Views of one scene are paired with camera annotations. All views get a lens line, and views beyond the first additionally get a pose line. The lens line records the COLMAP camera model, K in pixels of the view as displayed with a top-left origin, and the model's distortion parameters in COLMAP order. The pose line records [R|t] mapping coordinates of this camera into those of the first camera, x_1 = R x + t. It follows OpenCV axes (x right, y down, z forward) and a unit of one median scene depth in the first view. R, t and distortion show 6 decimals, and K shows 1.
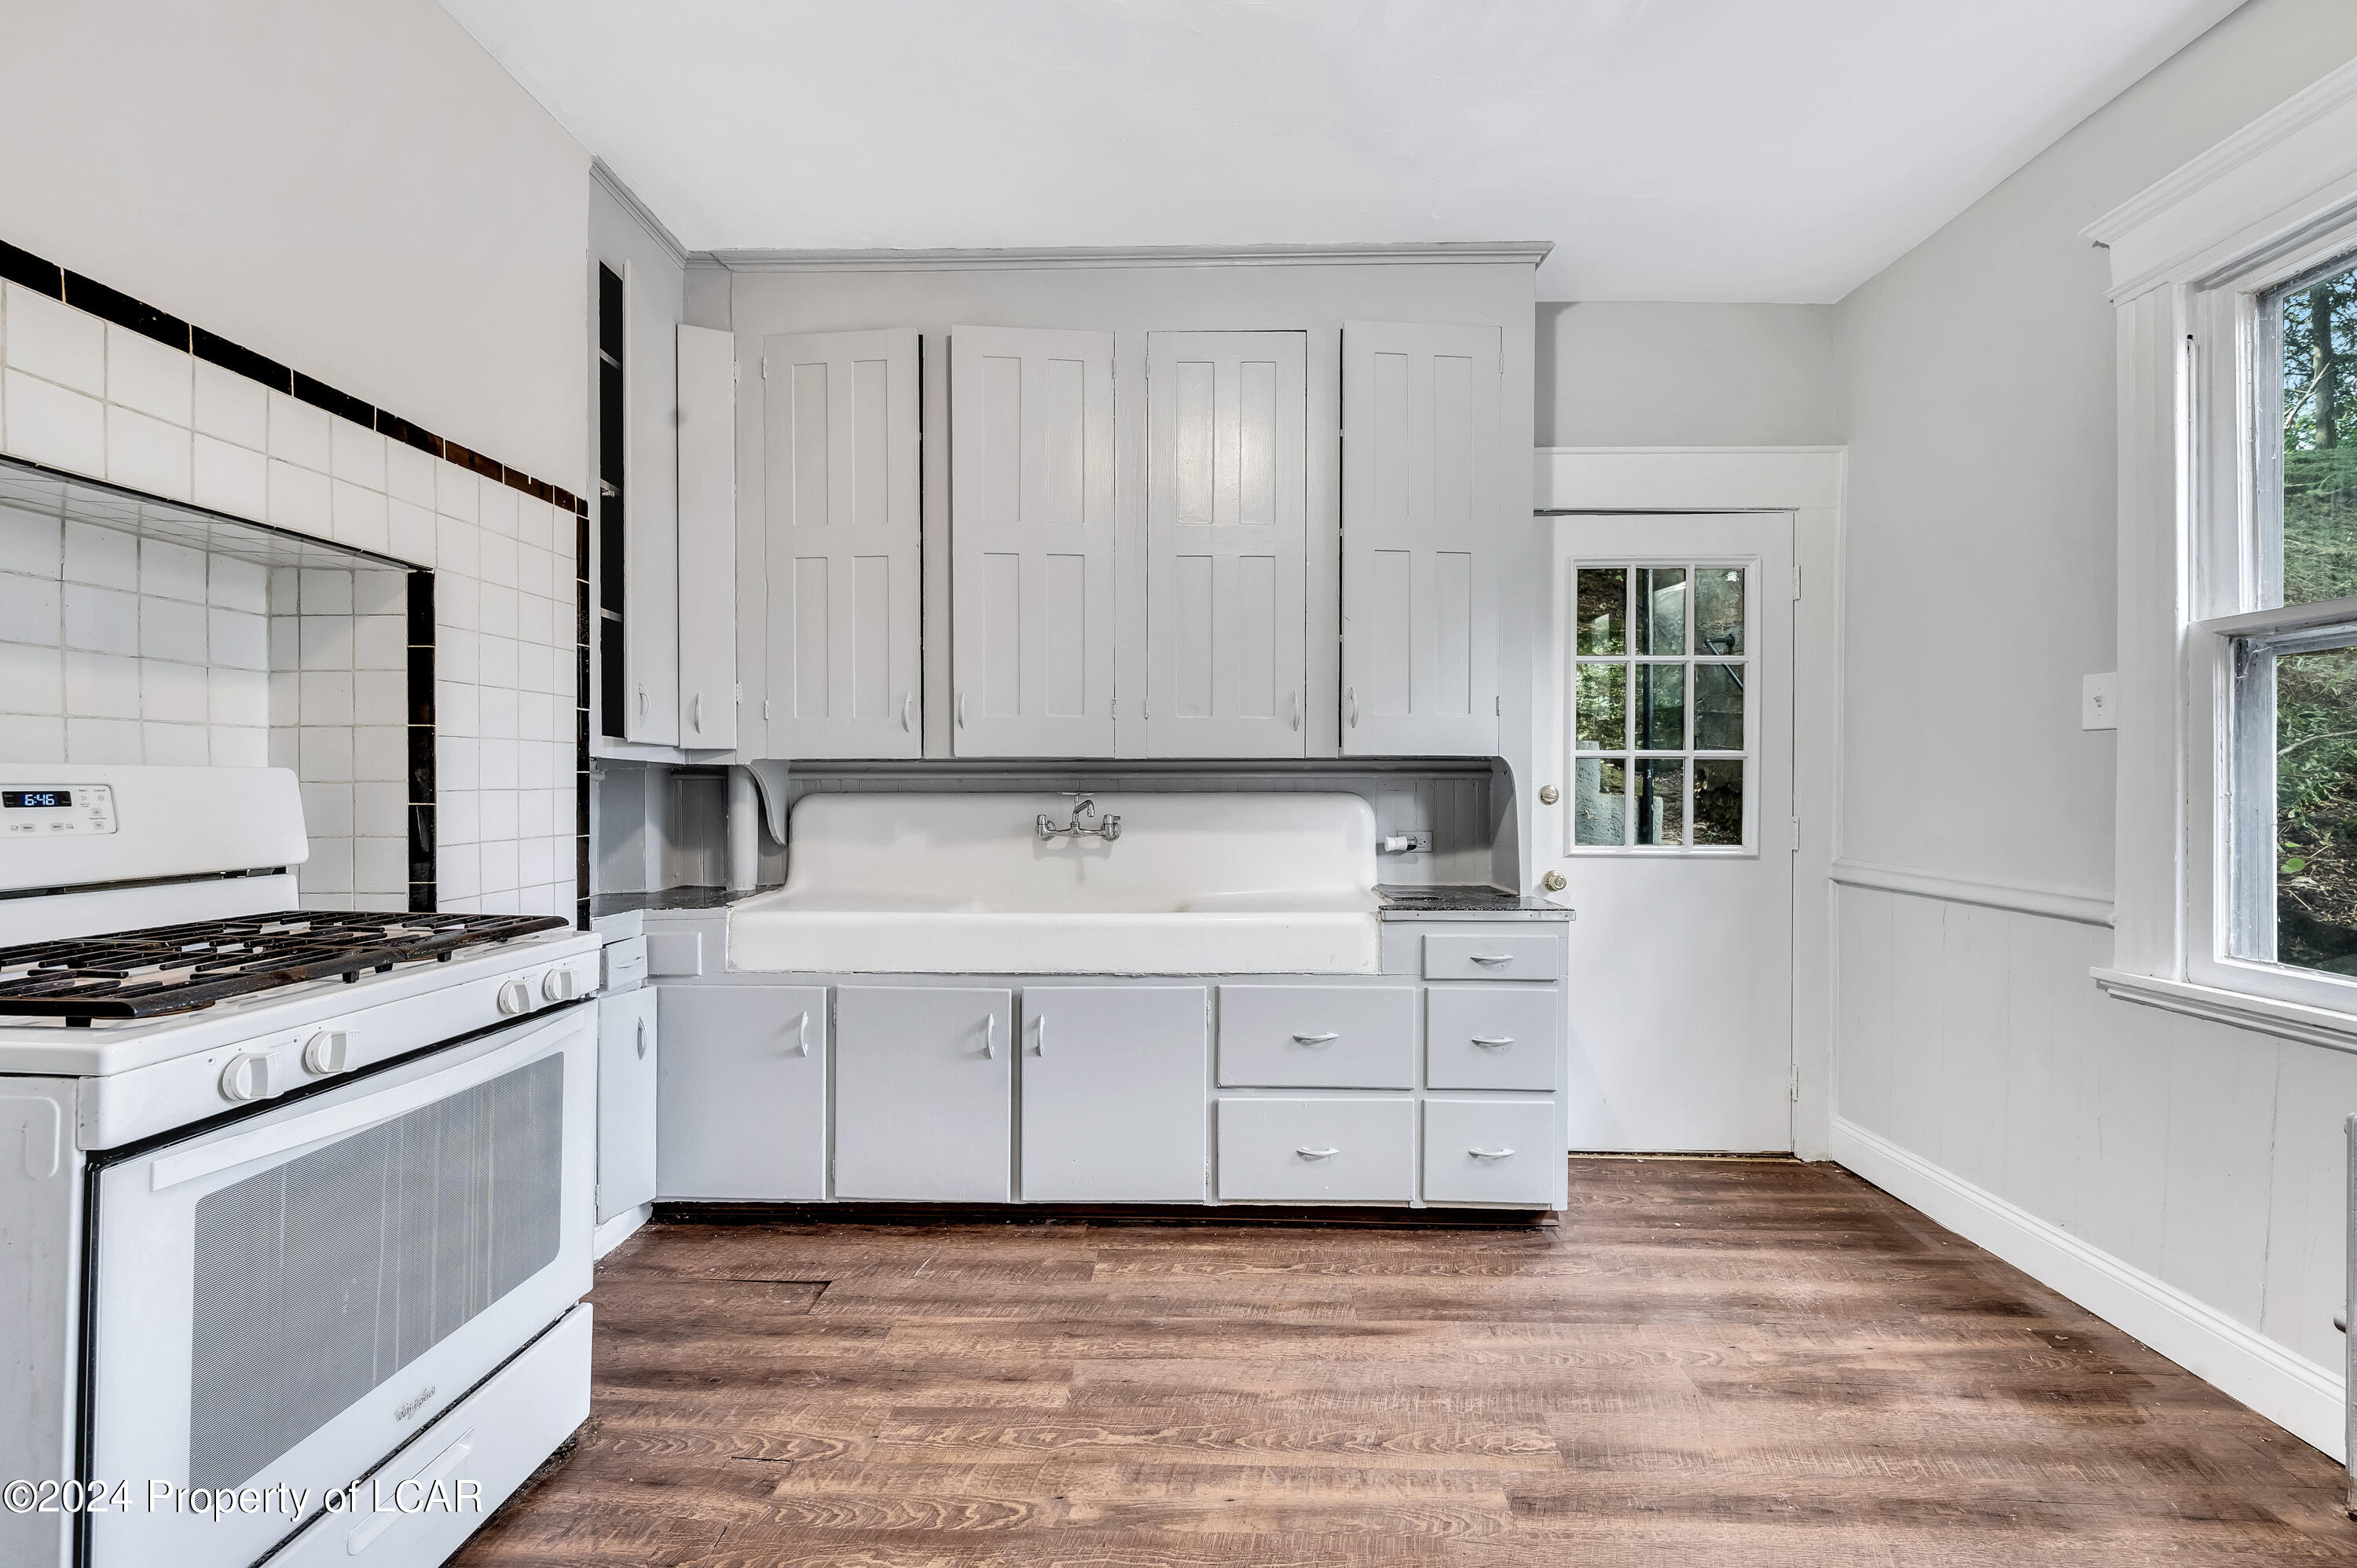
lens RADIAL K [[941.7, 0, 1138.0], [0, 941.7, 797.0], [0, 0, 1]] dist [0.001025, 0.000076]
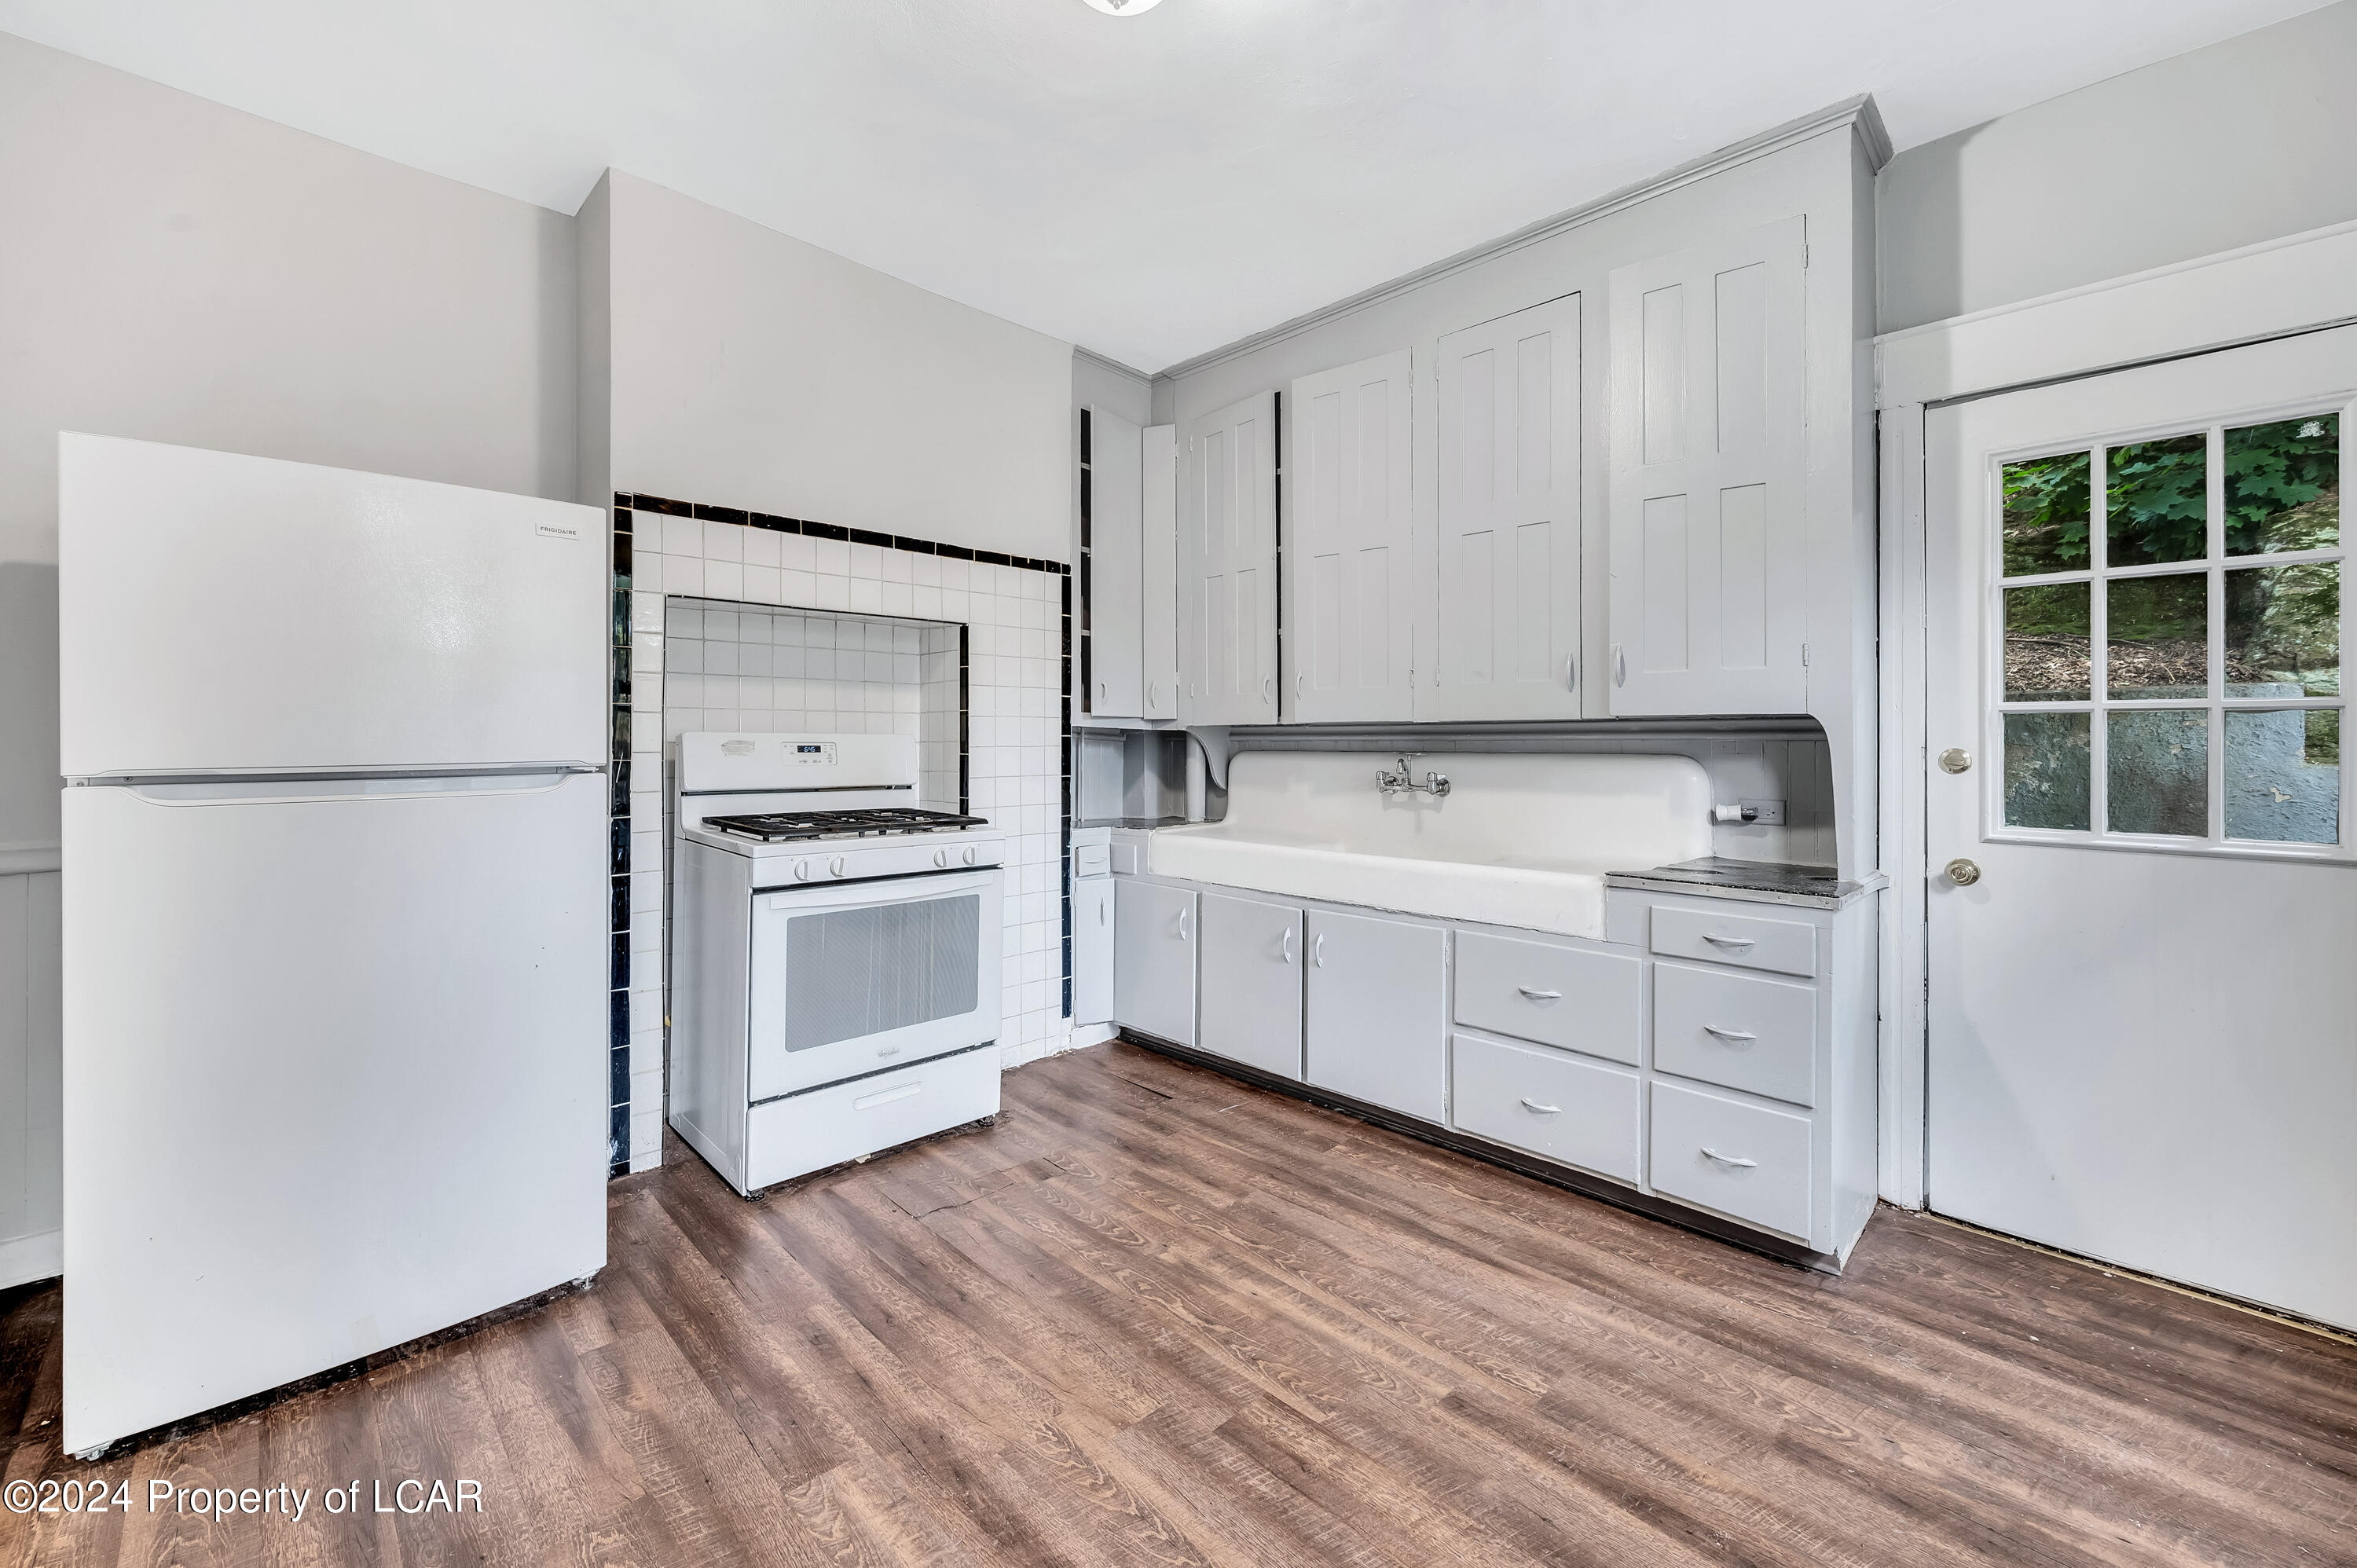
lens RADIAL K [[896.8, 0, 1122.3], [0, 896.8, 754.9], [0, 0, 1]] dist [0.000272, 0.000182]
pose [[0.717136, 0.011630, -0.696837, 0.541674], [-0.013438, 0.999906, 0.002858, -0.000320], [0.696804, 0.007314, 0.717224, -0.014958]]
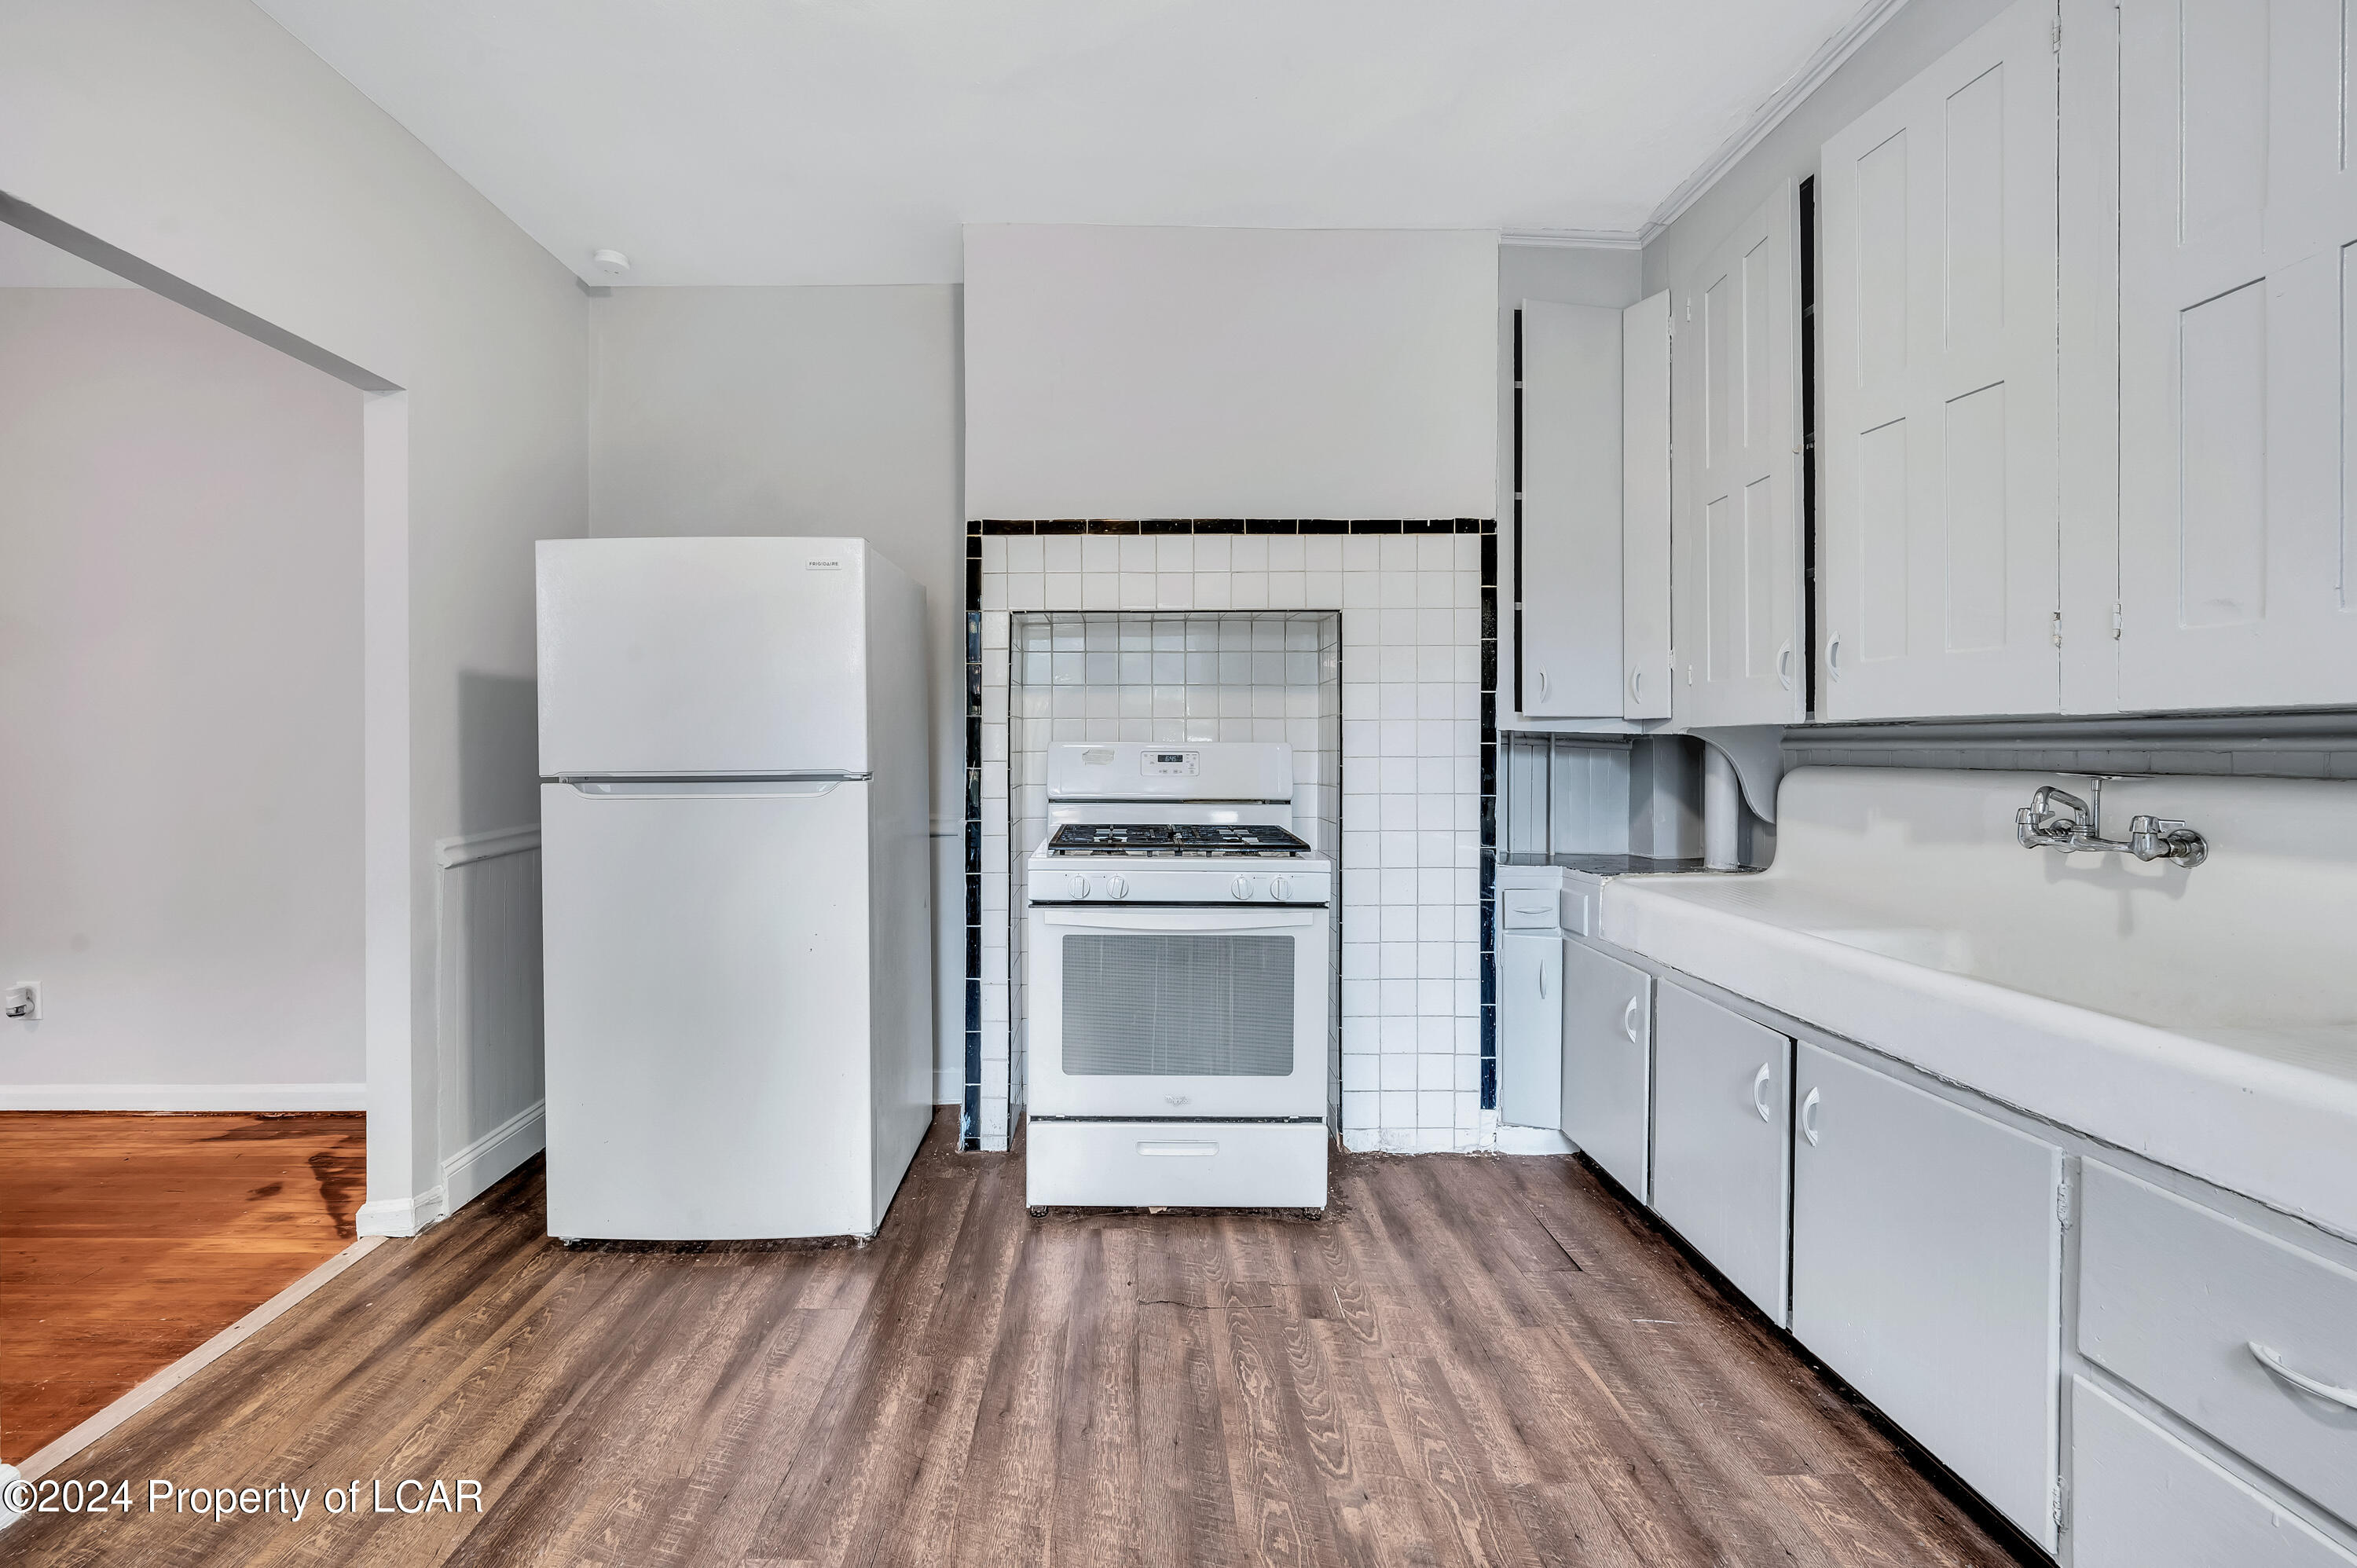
lens RADIAL K [[896.8, 0, 1122.3], [0, 896.8, 754.9], [0, 0, 1]] dist [0.000272, 0.000182]
pose [[0.078600, 0.010865, -0.996847, 0.541647], [-0.017612, 0.999800, 0.009509, -0.014258], [0.996751, 0.016809, 0.078775, 0.447508]]
